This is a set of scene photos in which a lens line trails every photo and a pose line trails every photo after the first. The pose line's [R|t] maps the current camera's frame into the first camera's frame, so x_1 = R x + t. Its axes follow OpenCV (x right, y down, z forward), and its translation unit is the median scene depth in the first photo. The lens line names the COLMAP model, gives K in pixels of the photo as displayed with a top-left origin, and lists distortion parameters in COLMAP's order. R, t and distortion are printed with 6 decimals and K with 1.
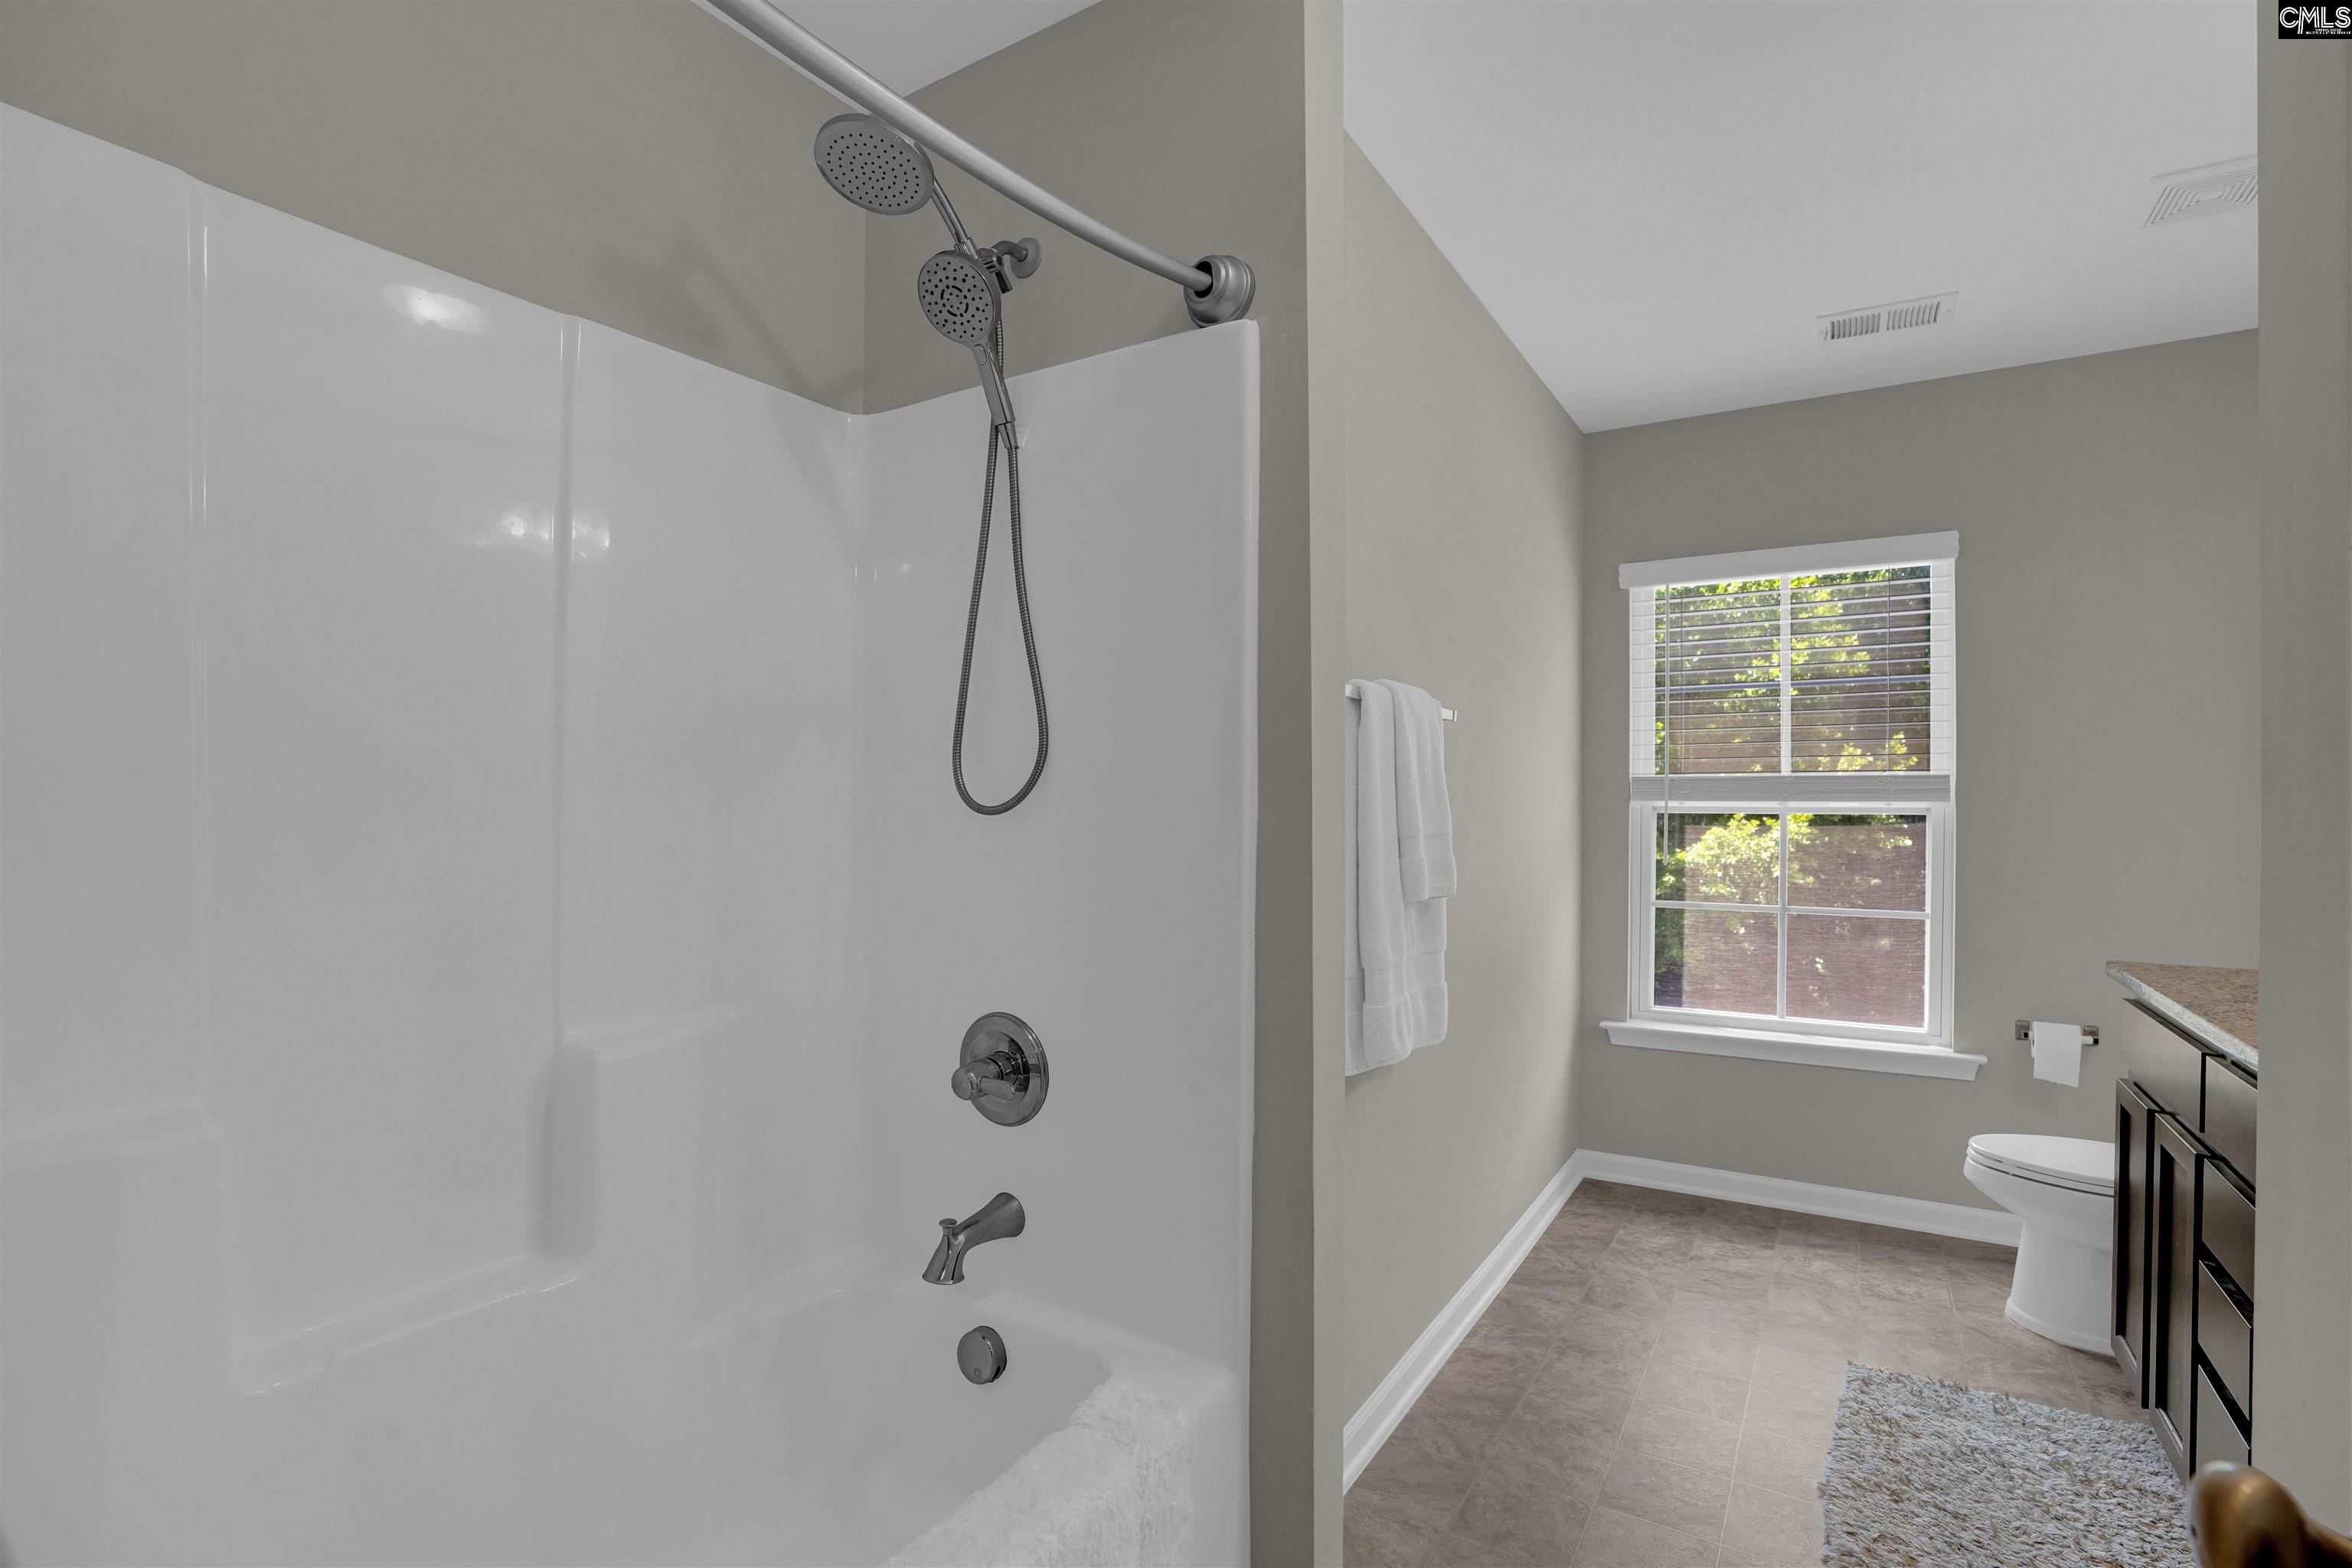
lens RADIAL K [[1121.4, 0, 1189.5], [0, 1121.4, 815.4], [0, 0, 1]] dist [-0.032867, 0.007898]
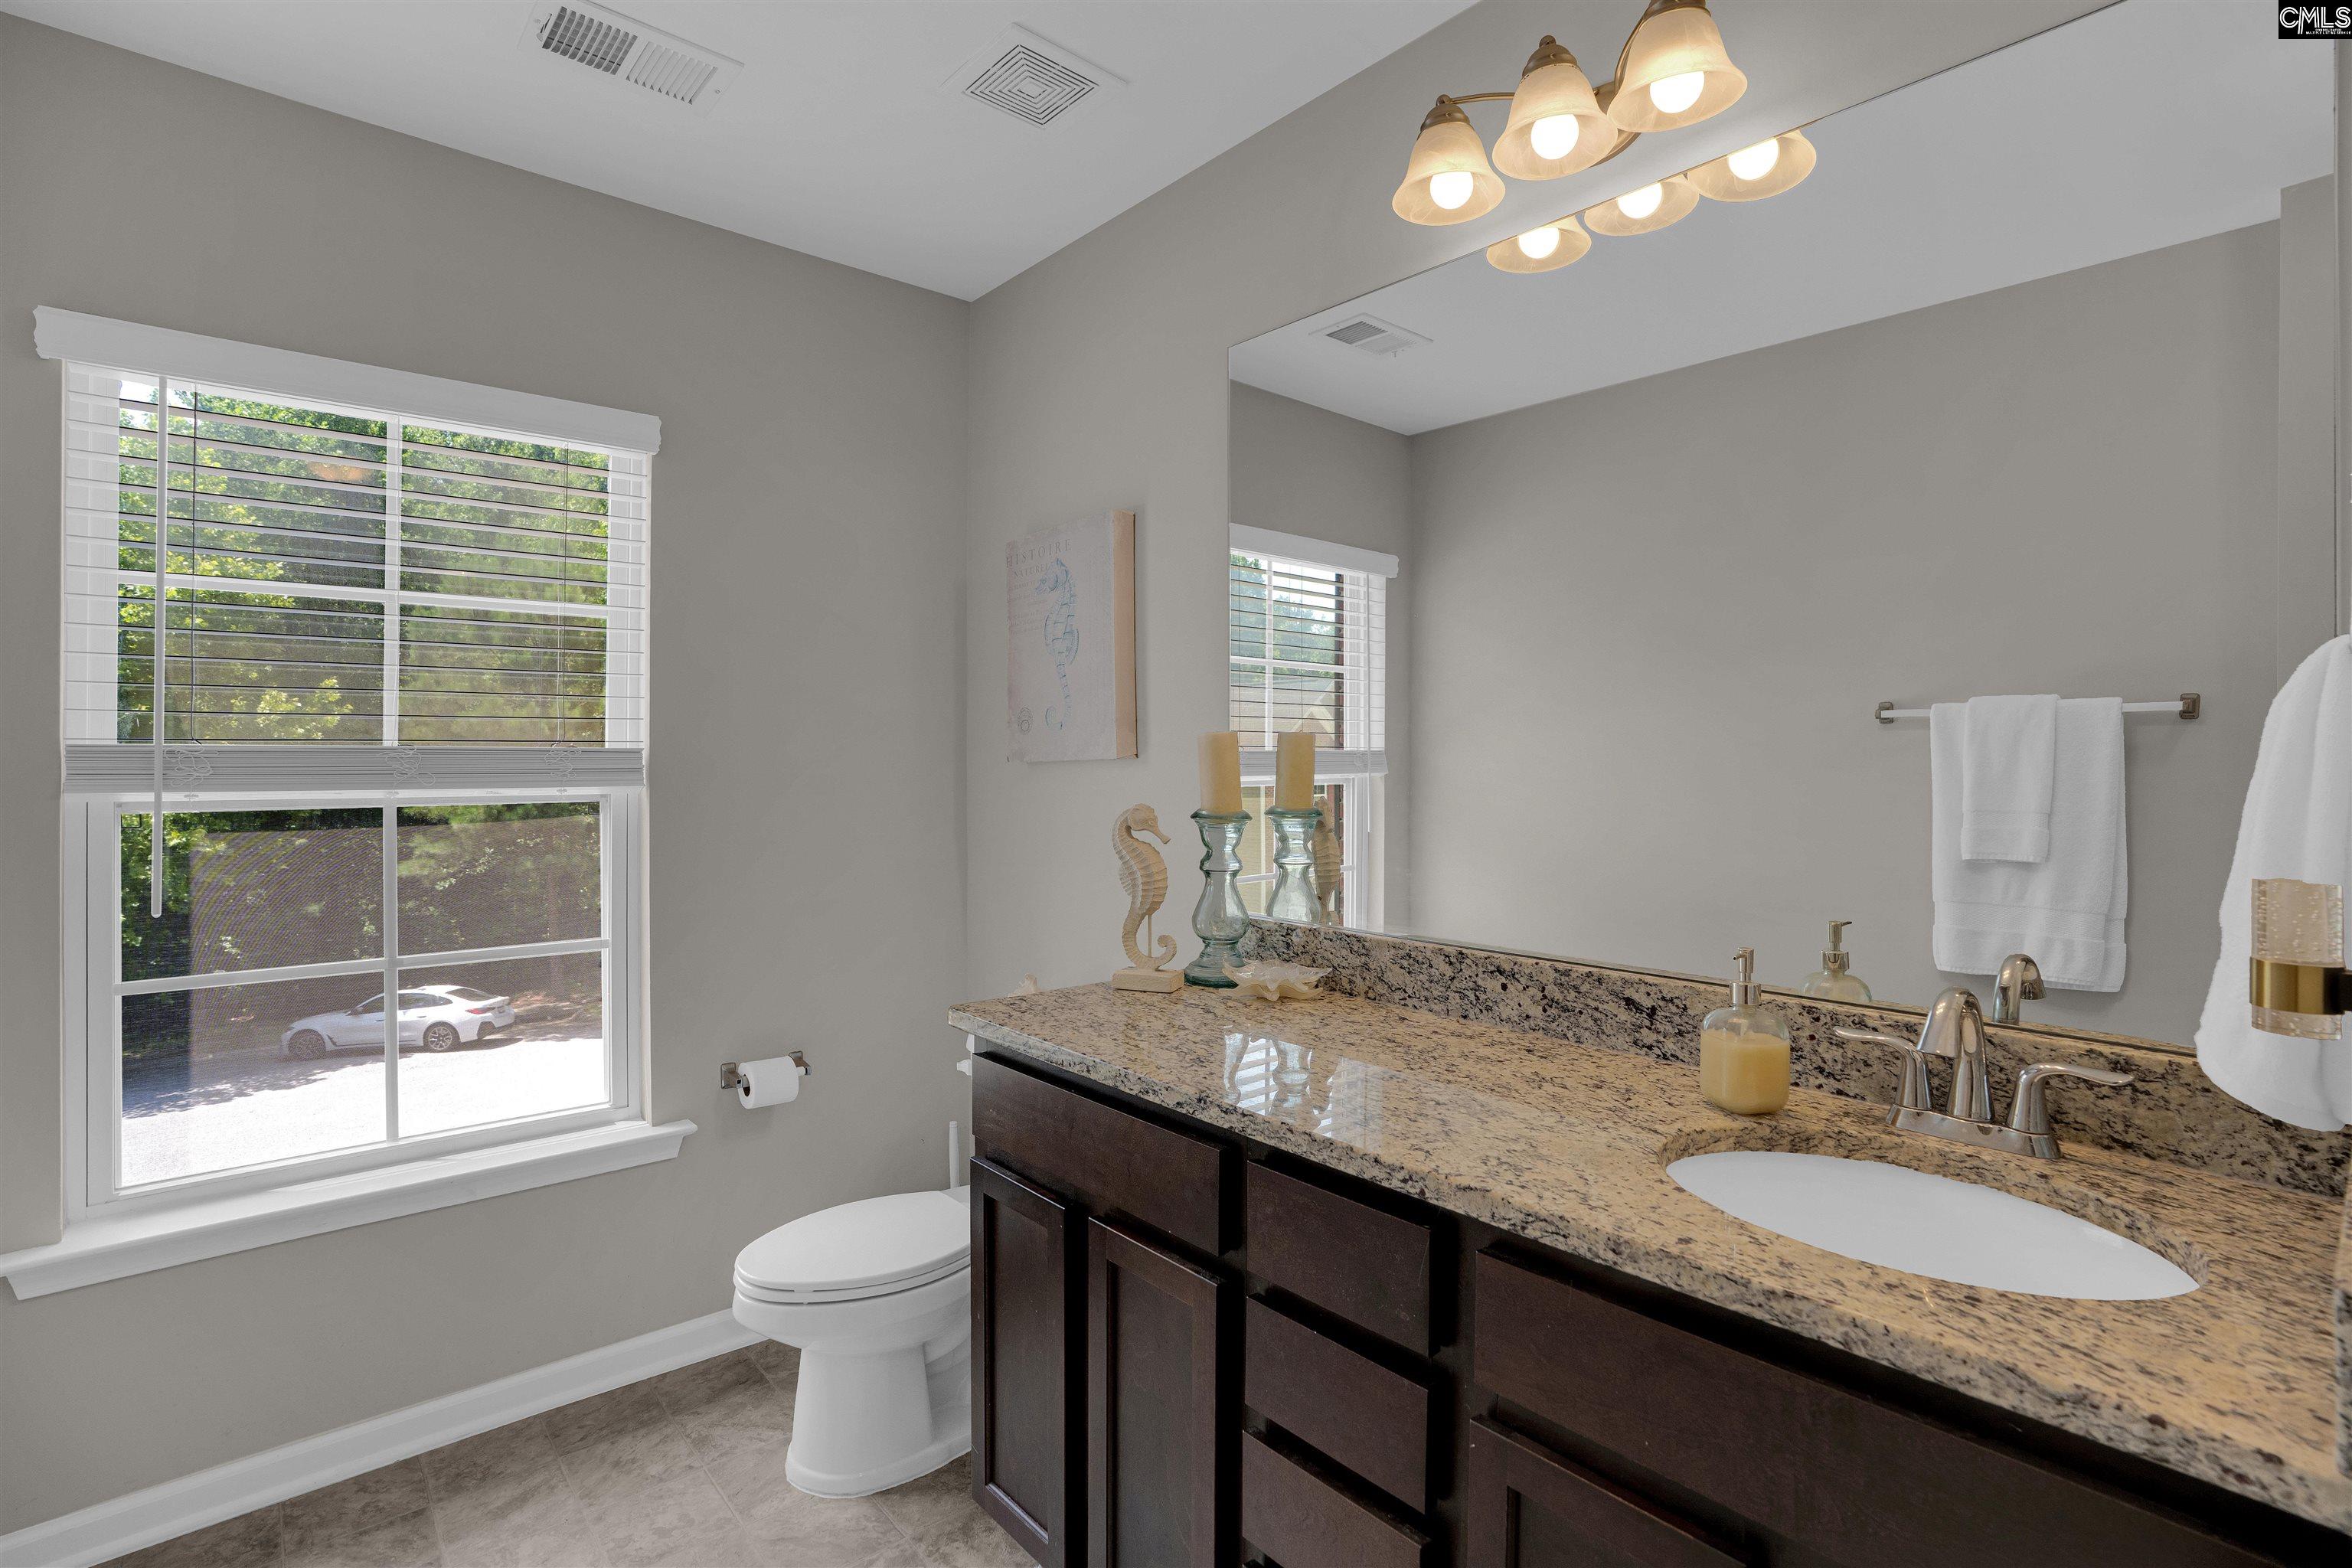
lens RADIAL K [[1121.4, 0, 1190.8], [0, 1121.4, 763.7], [0, 0, 1]] dist [-0.032867, 0.007898]
pose [[0.300907, -0.007616, 0.953623, 0.085566], [0.006623, 0.999961, 0.005896, -0.025877], [-0.953631, 0.004542, 0.300945, 0.384230]]
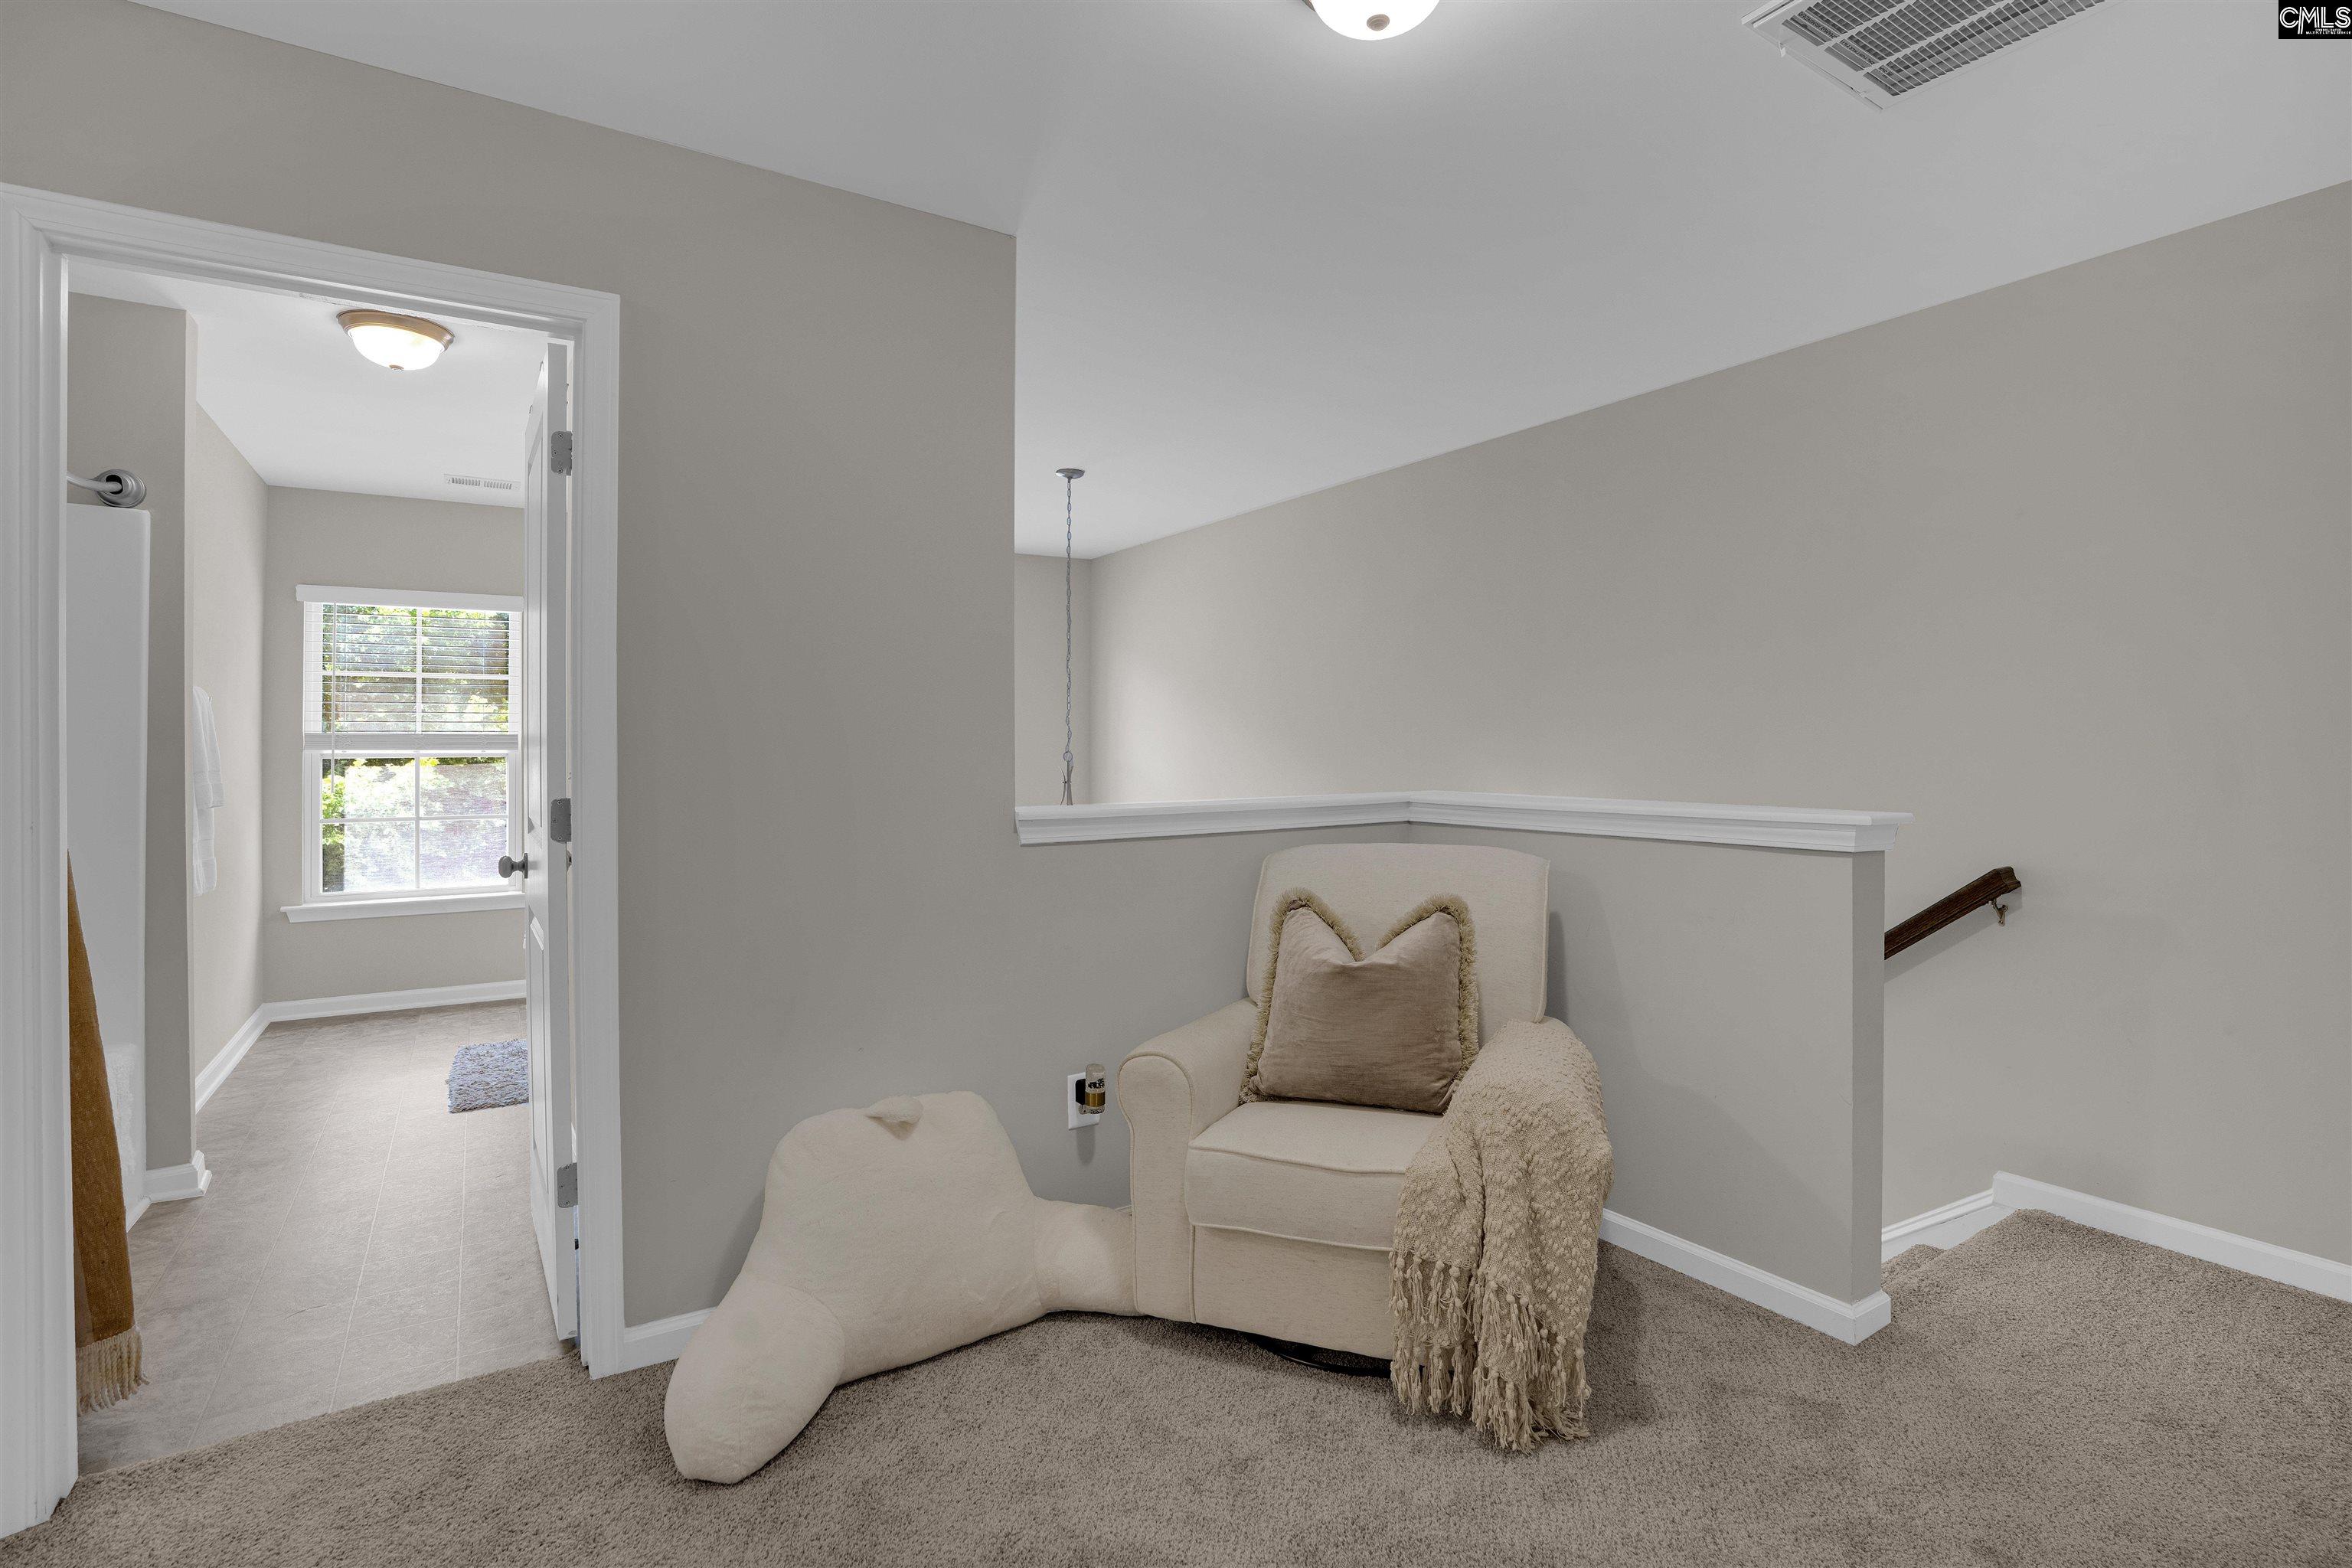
lens RADIAL K [[1121.4, 0, 1212.5], [0, 1121.4, 749.3], [0, 0, 1]] dist [-0.032867, 0.007898]
pose [[0.433441, 0.000452, 0.901182, -0.374420], [0.009155, 0.999946, -0.004904, 0.004120], [-0.901135, 0.010376, 0.433413, -0.666028]]
